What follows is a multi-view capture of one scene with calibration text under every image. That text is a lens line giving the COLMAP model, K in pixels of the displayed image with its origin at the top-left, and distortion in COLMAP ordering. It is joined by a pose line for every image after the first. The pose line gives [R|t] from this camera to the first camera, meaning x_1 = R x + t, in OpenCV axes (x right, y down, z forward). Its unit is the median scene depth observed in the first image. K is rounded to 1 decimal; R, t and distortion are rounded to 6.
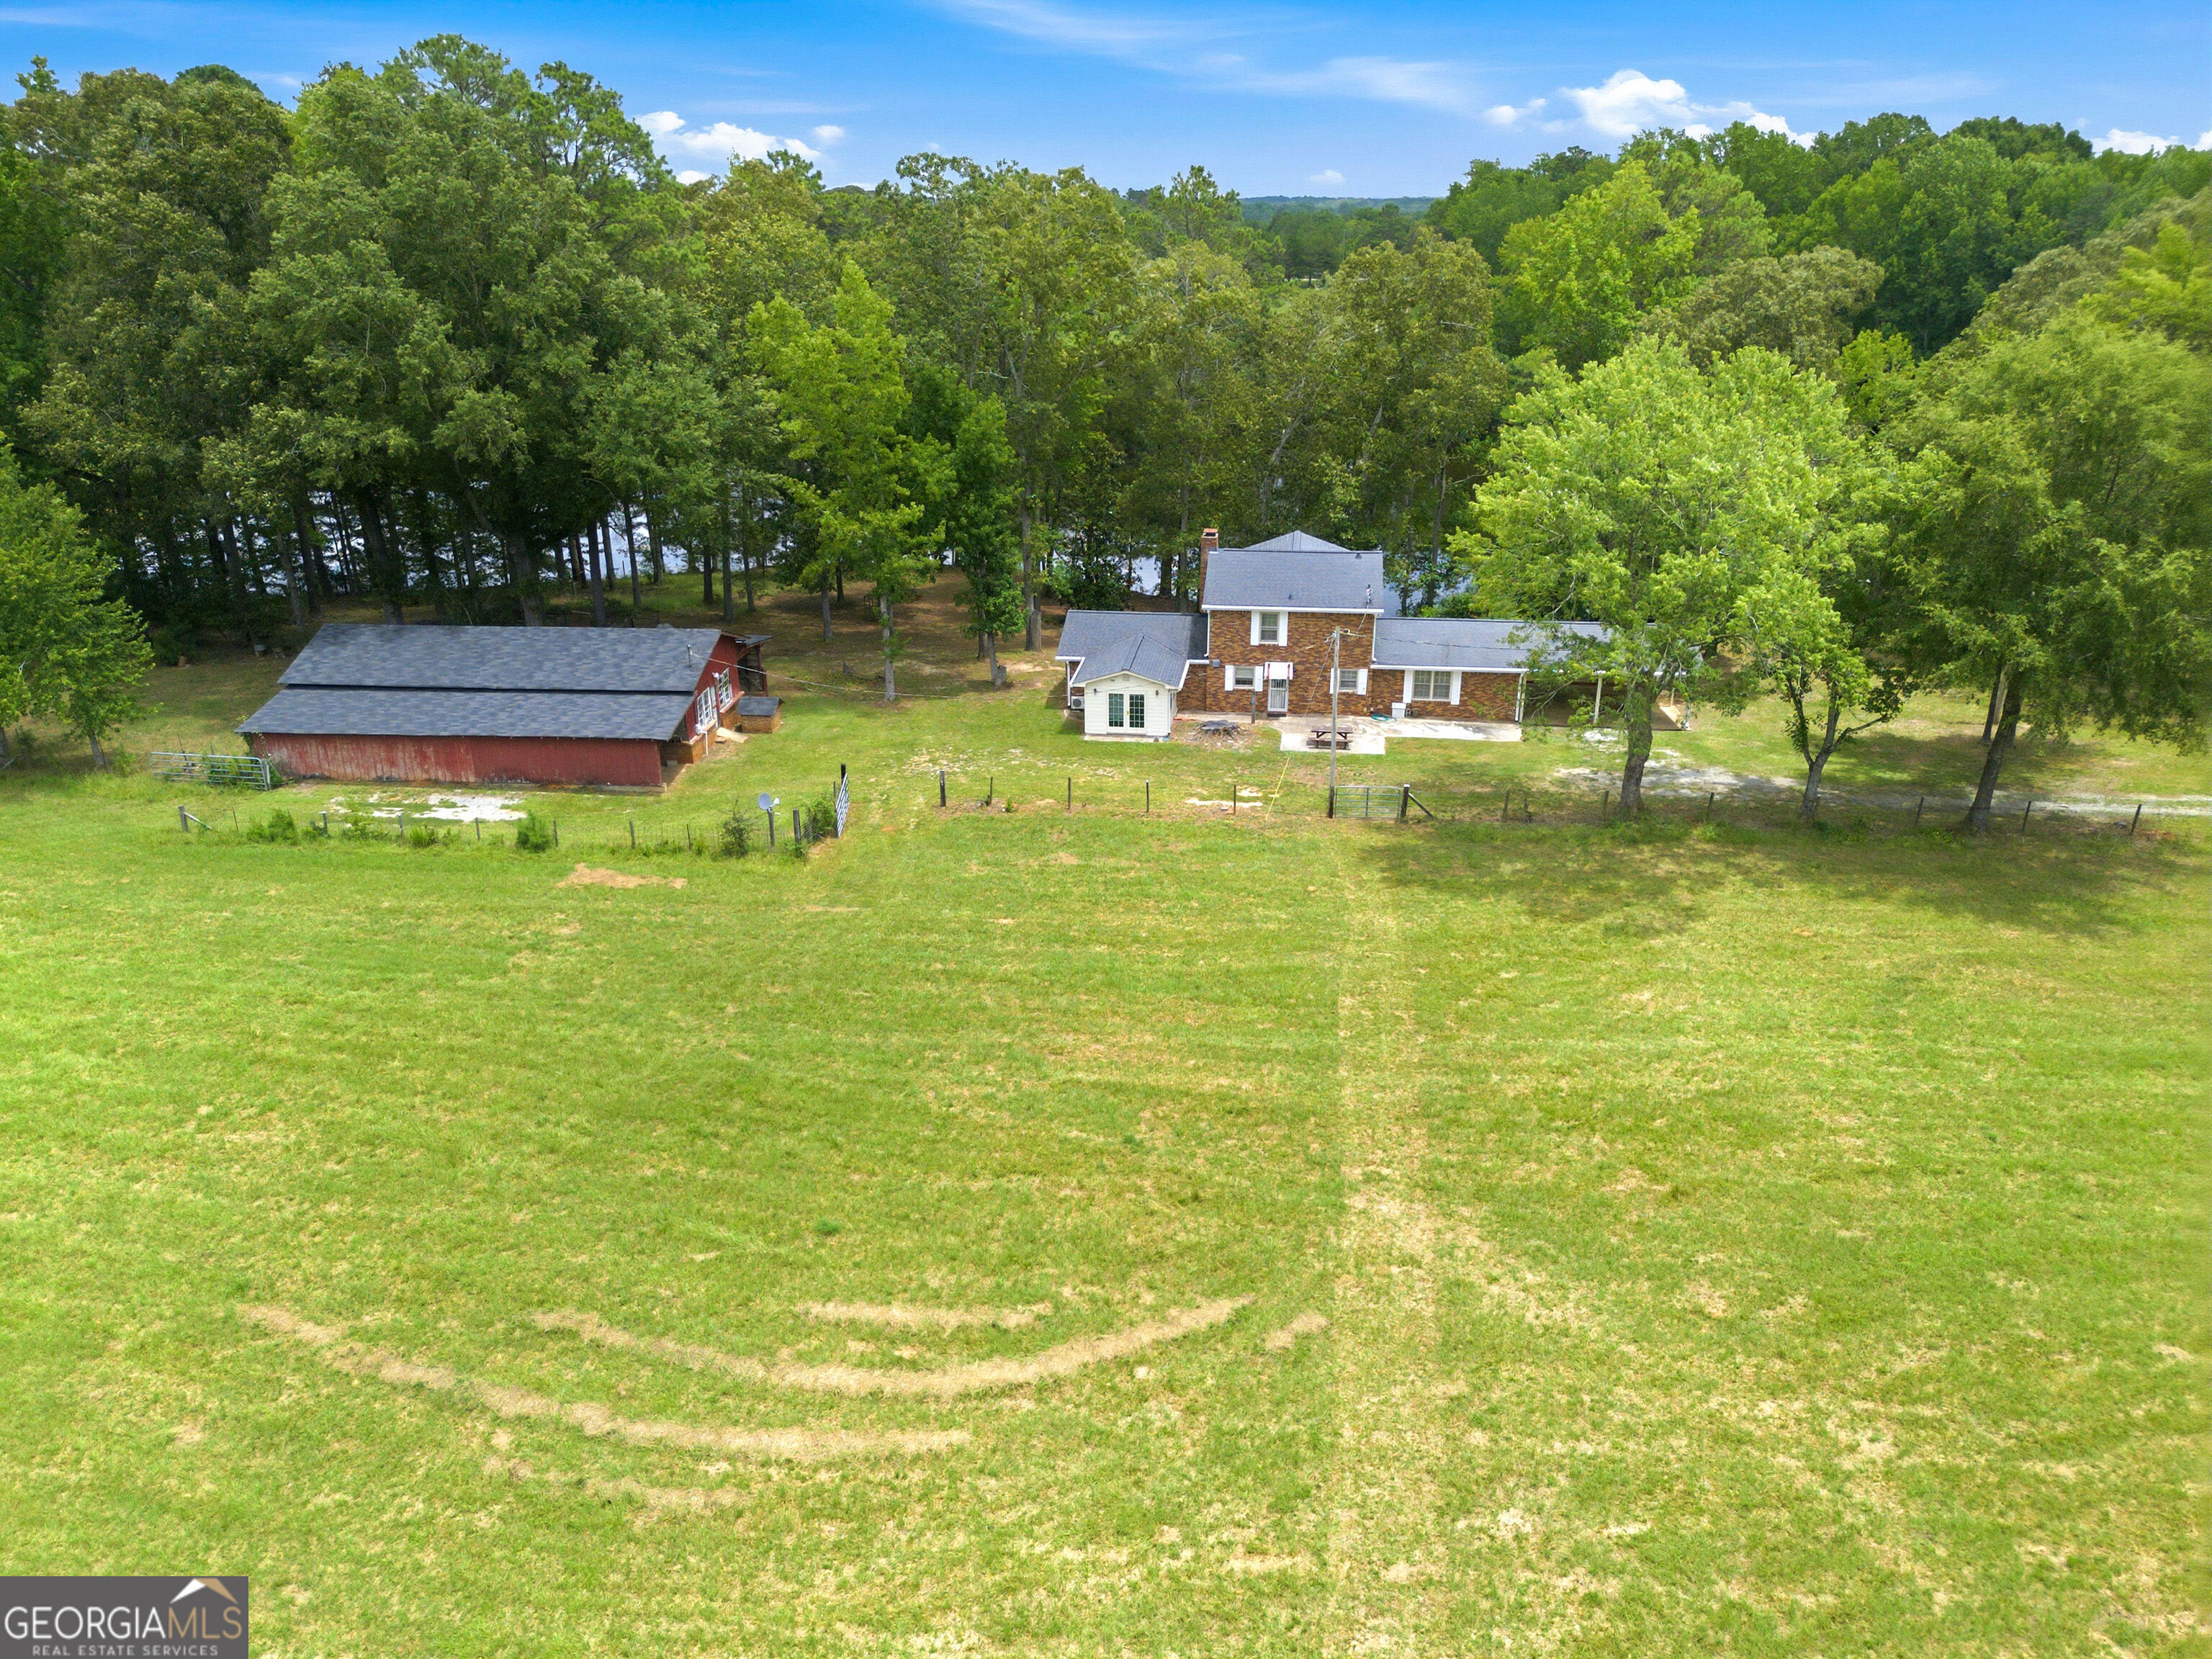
lens RADIAL K [[1630.9, 0, 1102.9], [0, 1630.9, 782.3], [0, 0, 1]] dist [0.079032, -0.001082]
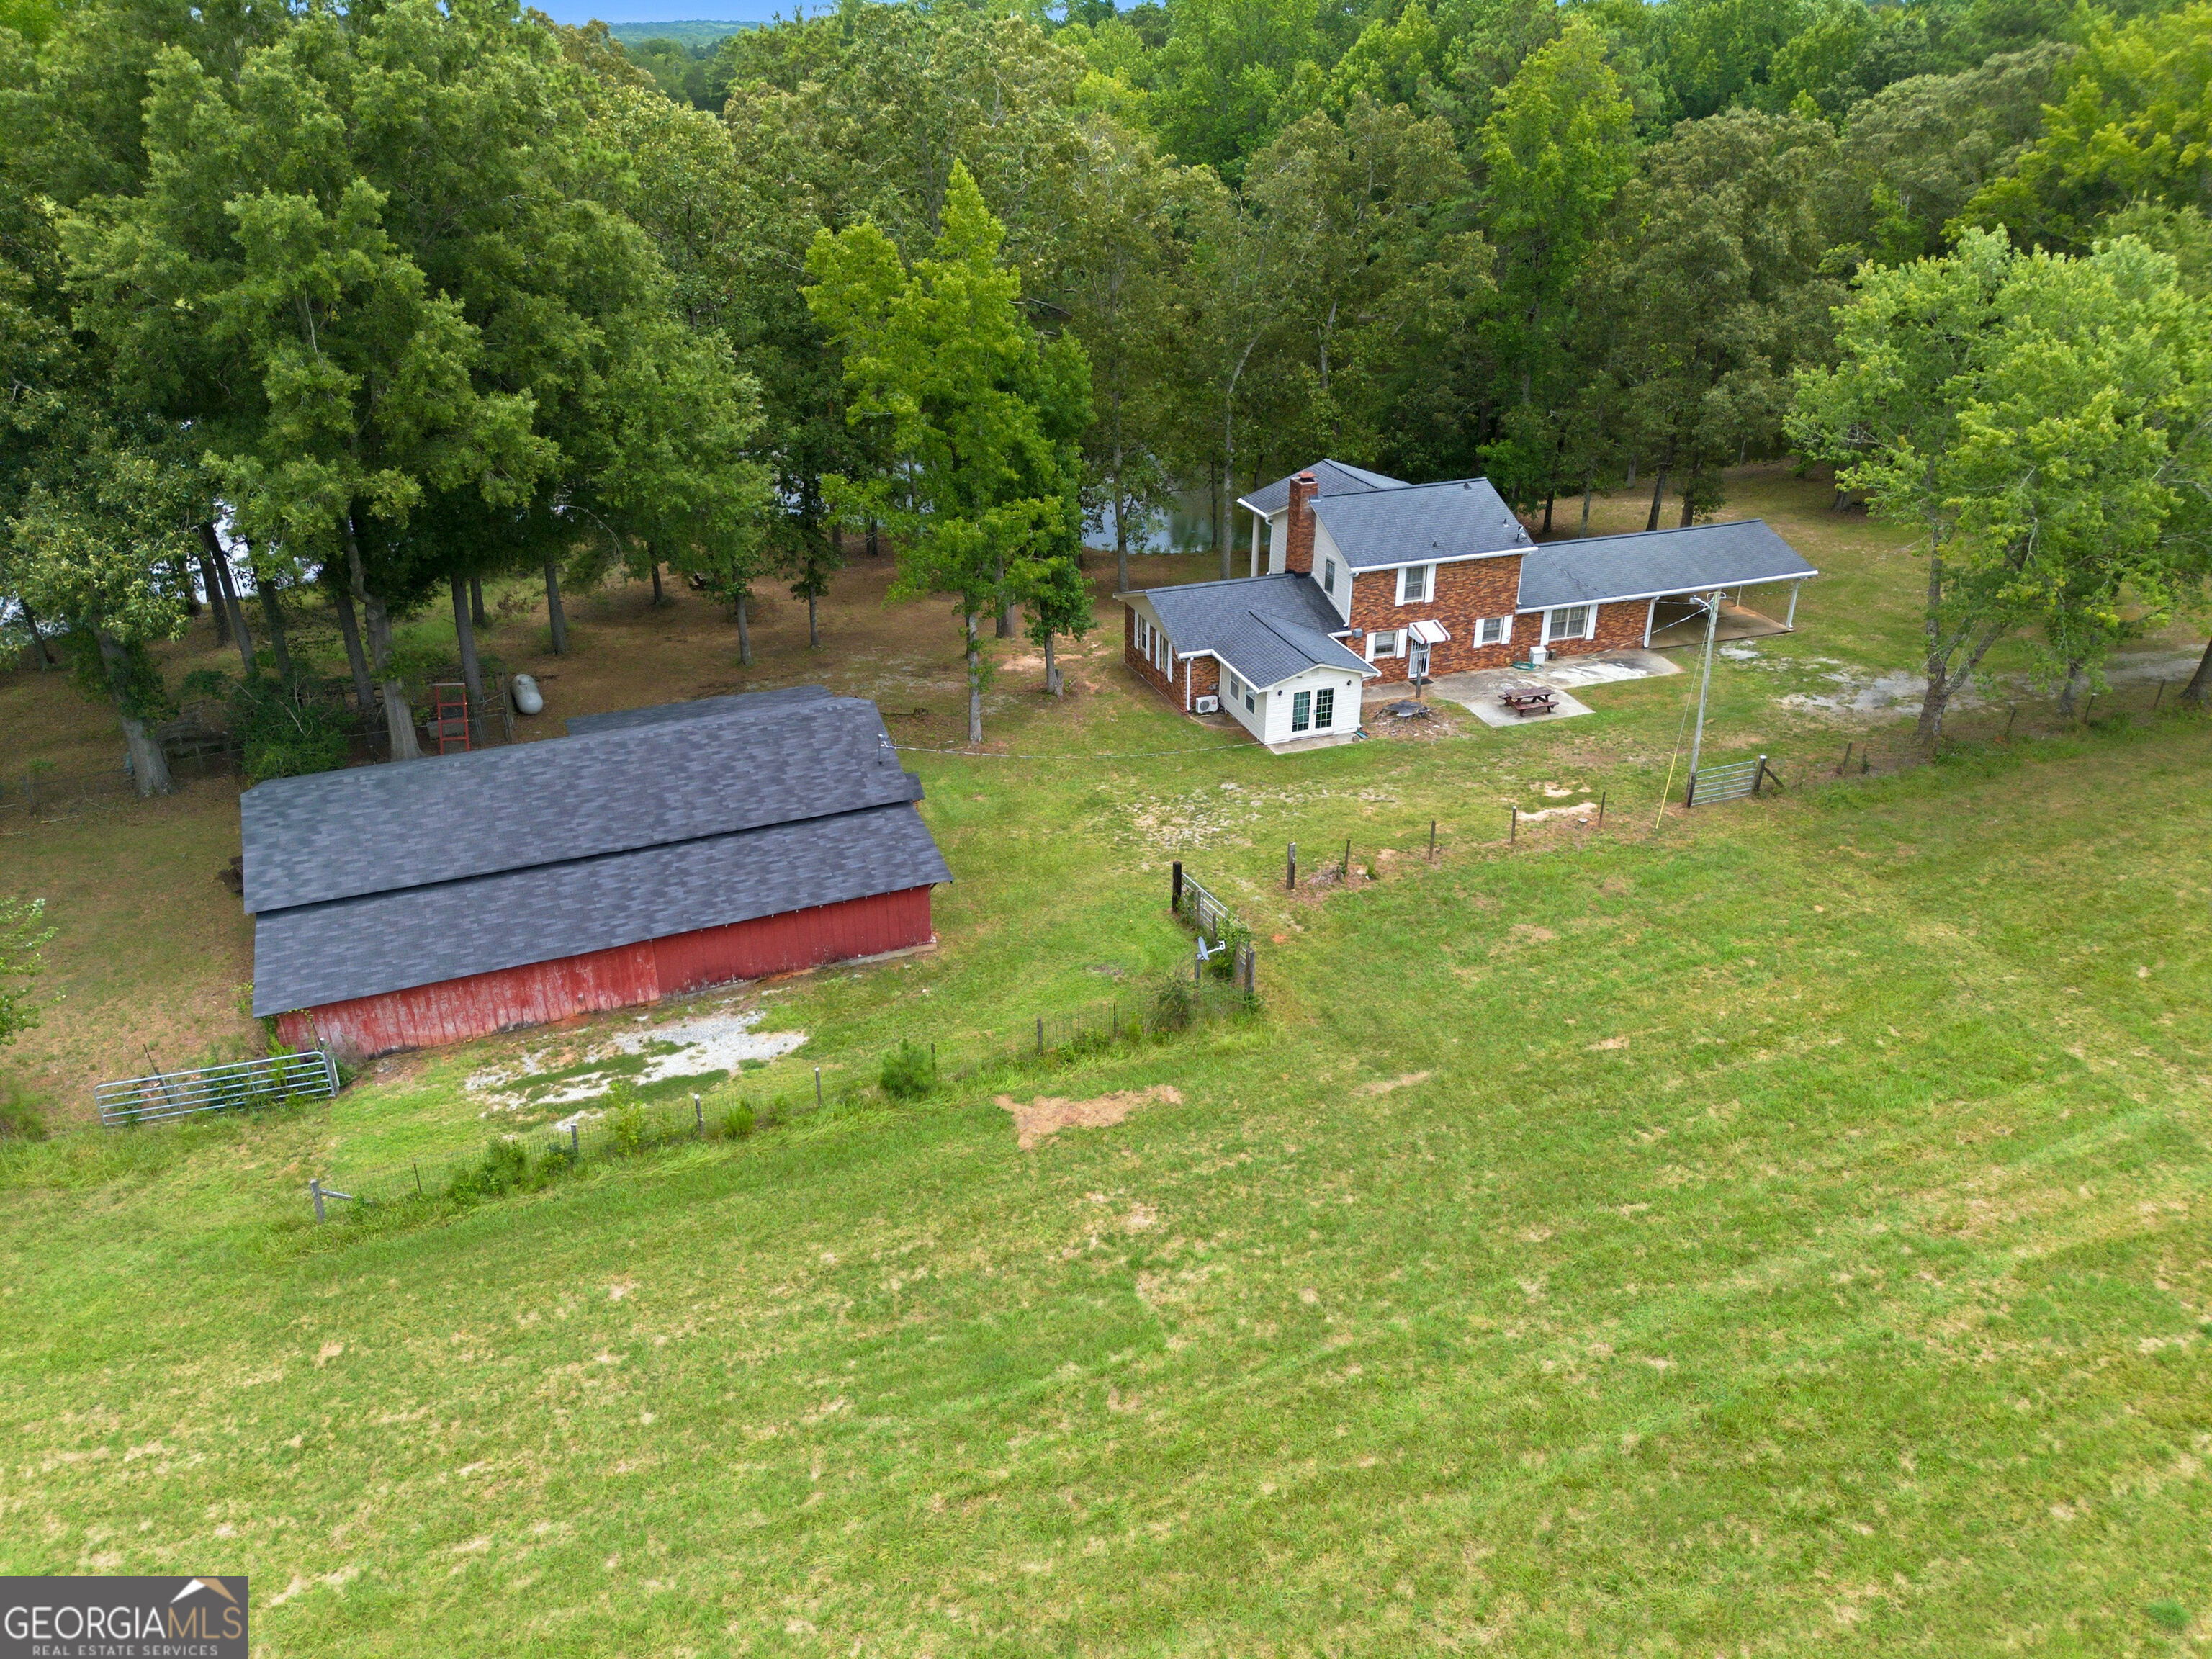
lens RADIAL K [[1630.9, 0, 1102.9], [0, 1630.9, 782.3], [0, 0, 1]] dist [0.079032, -0.001082]
pose [[0.888151, -0.186423, 0.420041, -0.427947], [0.145566, 0.981081, 0.127632, -0.127125], [-0.435888, -0.052213, 0.898485, 0.298502]]
